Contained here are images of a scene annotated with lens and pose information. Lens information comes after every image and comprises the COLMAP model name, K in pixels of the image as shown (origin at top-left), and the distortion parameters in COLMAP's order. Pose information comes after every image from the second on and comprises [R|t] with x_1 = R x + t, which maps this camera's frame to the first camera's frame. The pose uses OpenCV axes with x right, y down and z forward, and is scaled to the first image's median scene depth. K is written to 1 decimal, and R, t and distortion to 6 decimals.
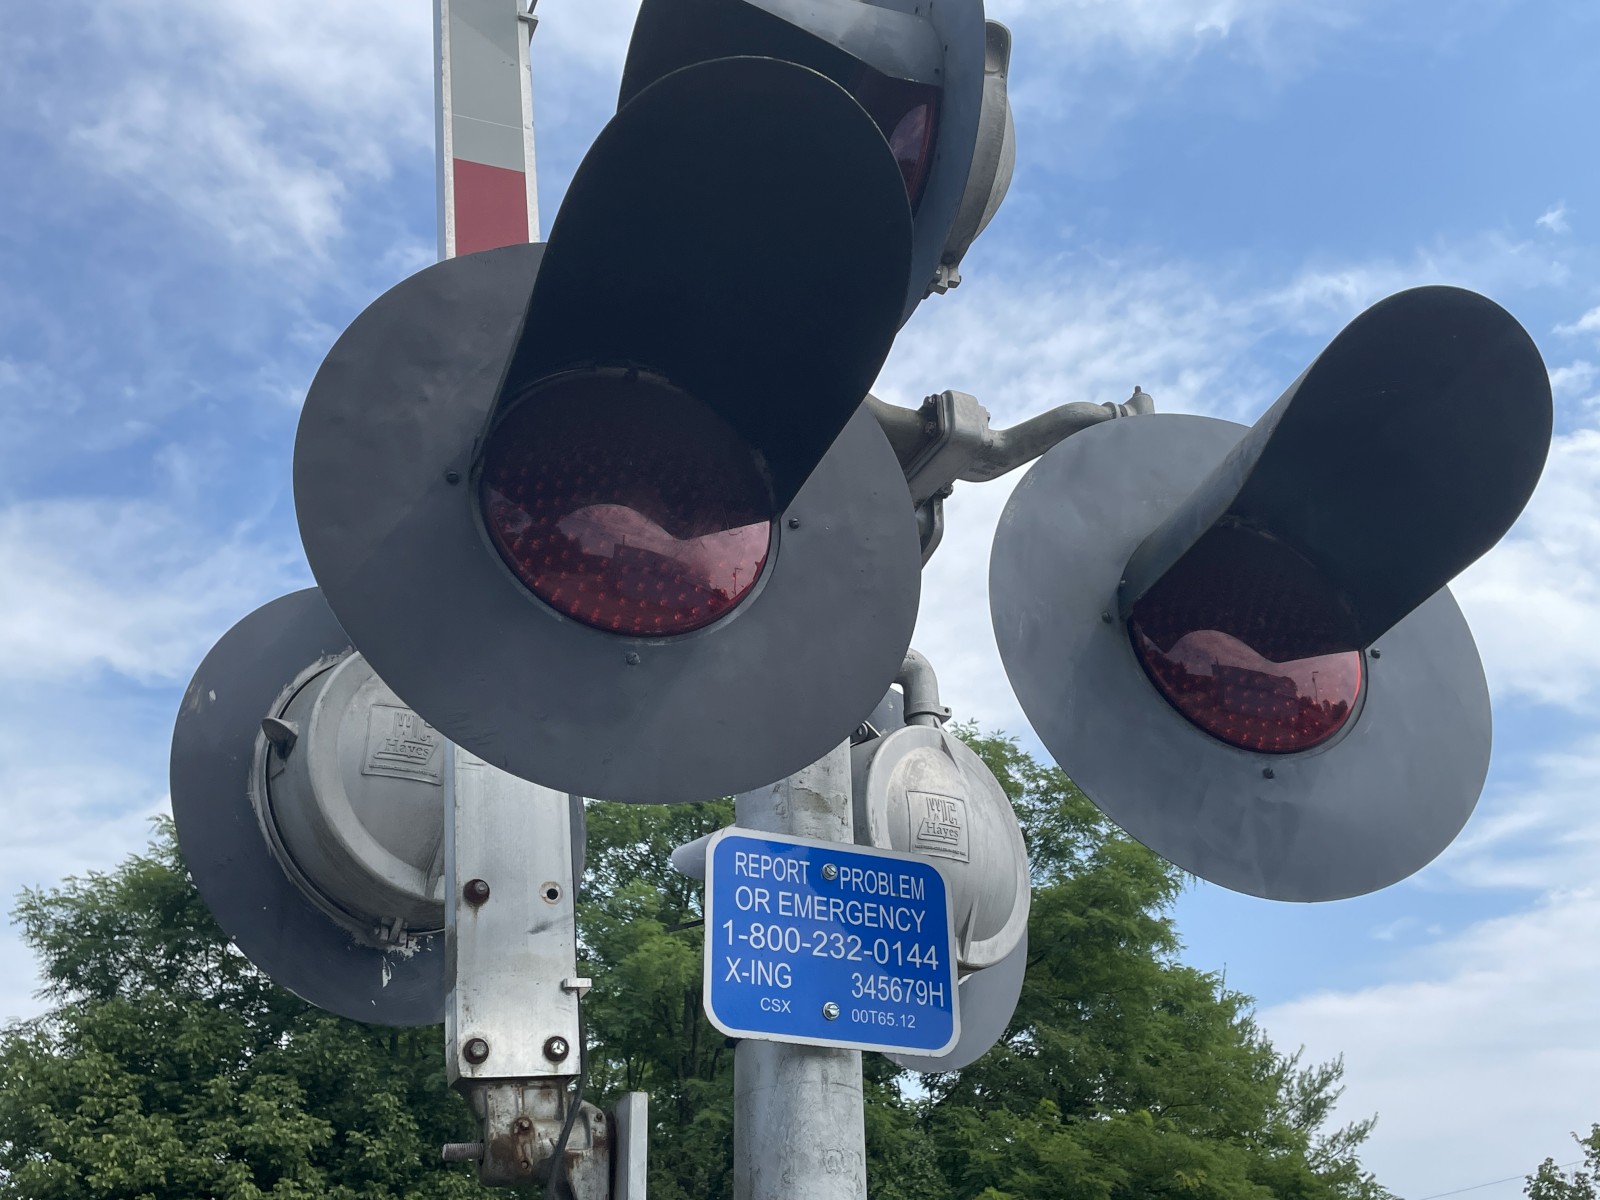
lens RADIAL K [[1644.9, 0, 800.0], [0, 1644.9, 600.0], [0, 0, 1]] dist [0.129405, -0.206374]
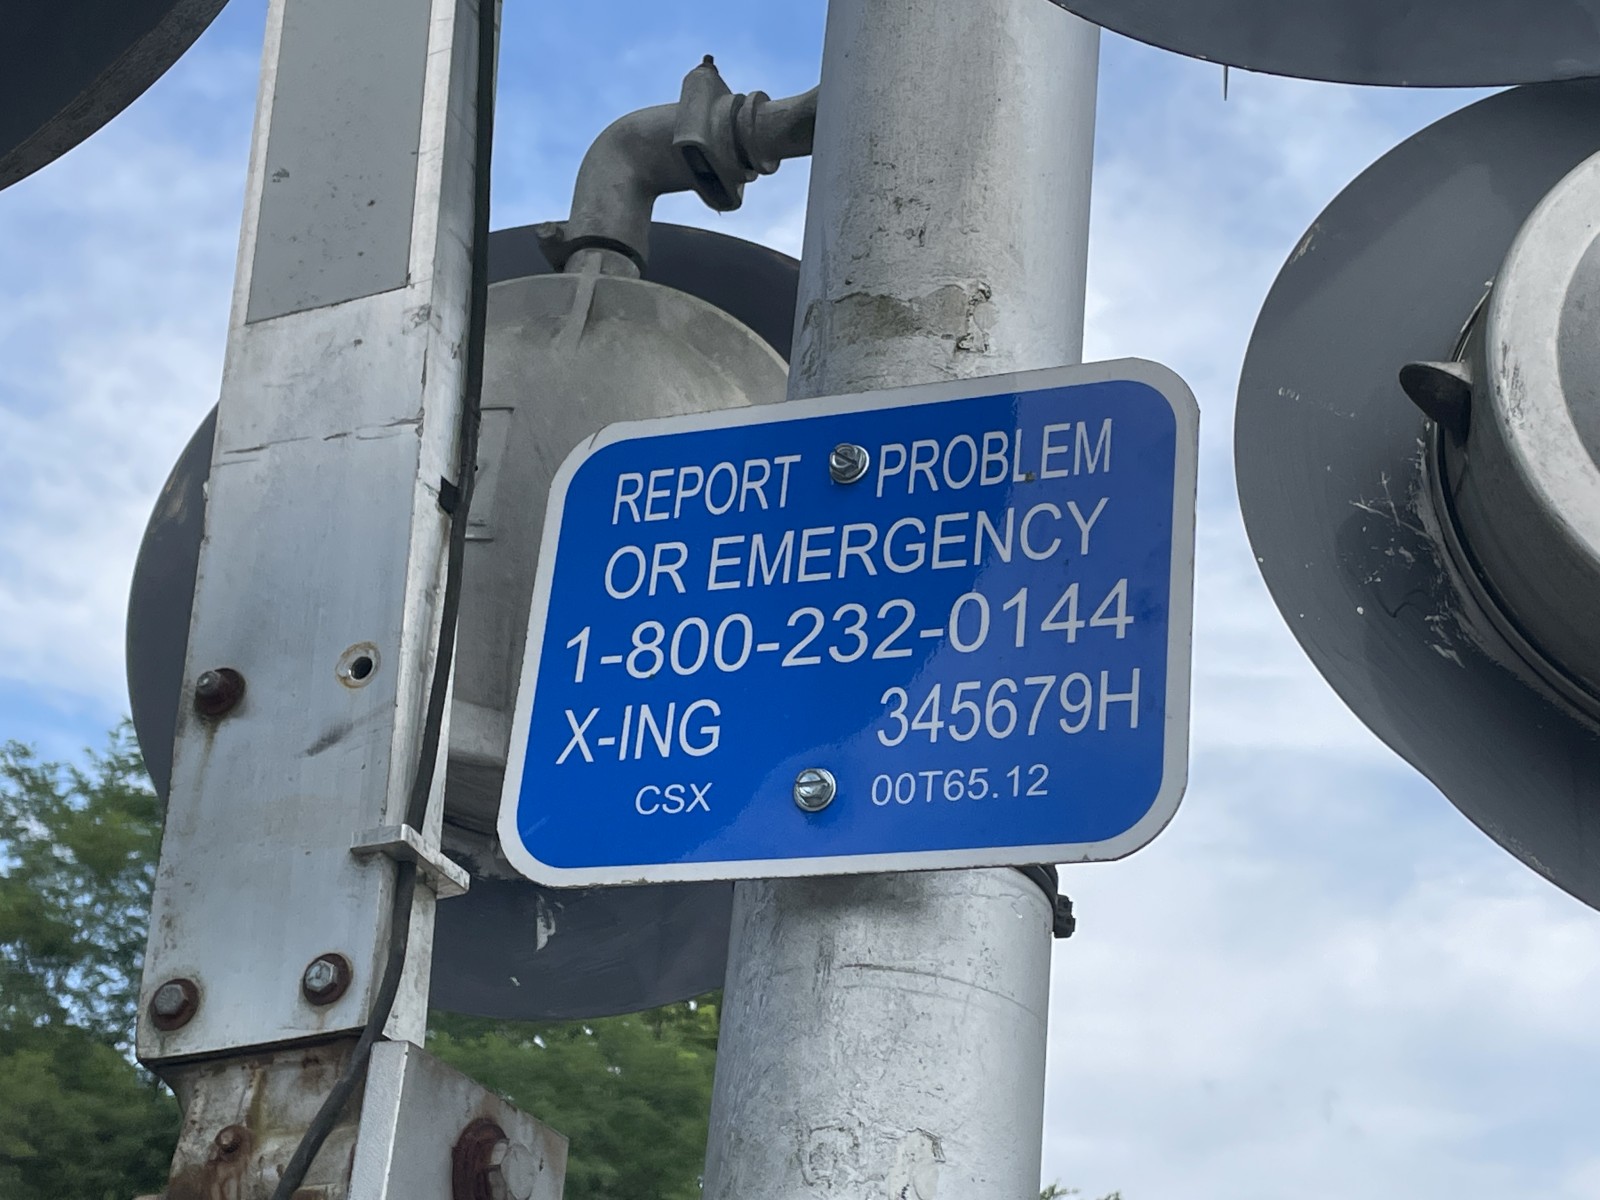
lens RADIAL K [[2750.2, 0, 800.0], [0, 2750.2, 600.0], [0, 0, 1]] dist [0.119505, -0.002144]
pose [[0.679070, -0.246536, -0.691436, 0.463988], [0.254169, 0.962619, -0.093604, 0.259046], [0.688667, -0.112178, 0.716348, 0.528131]]
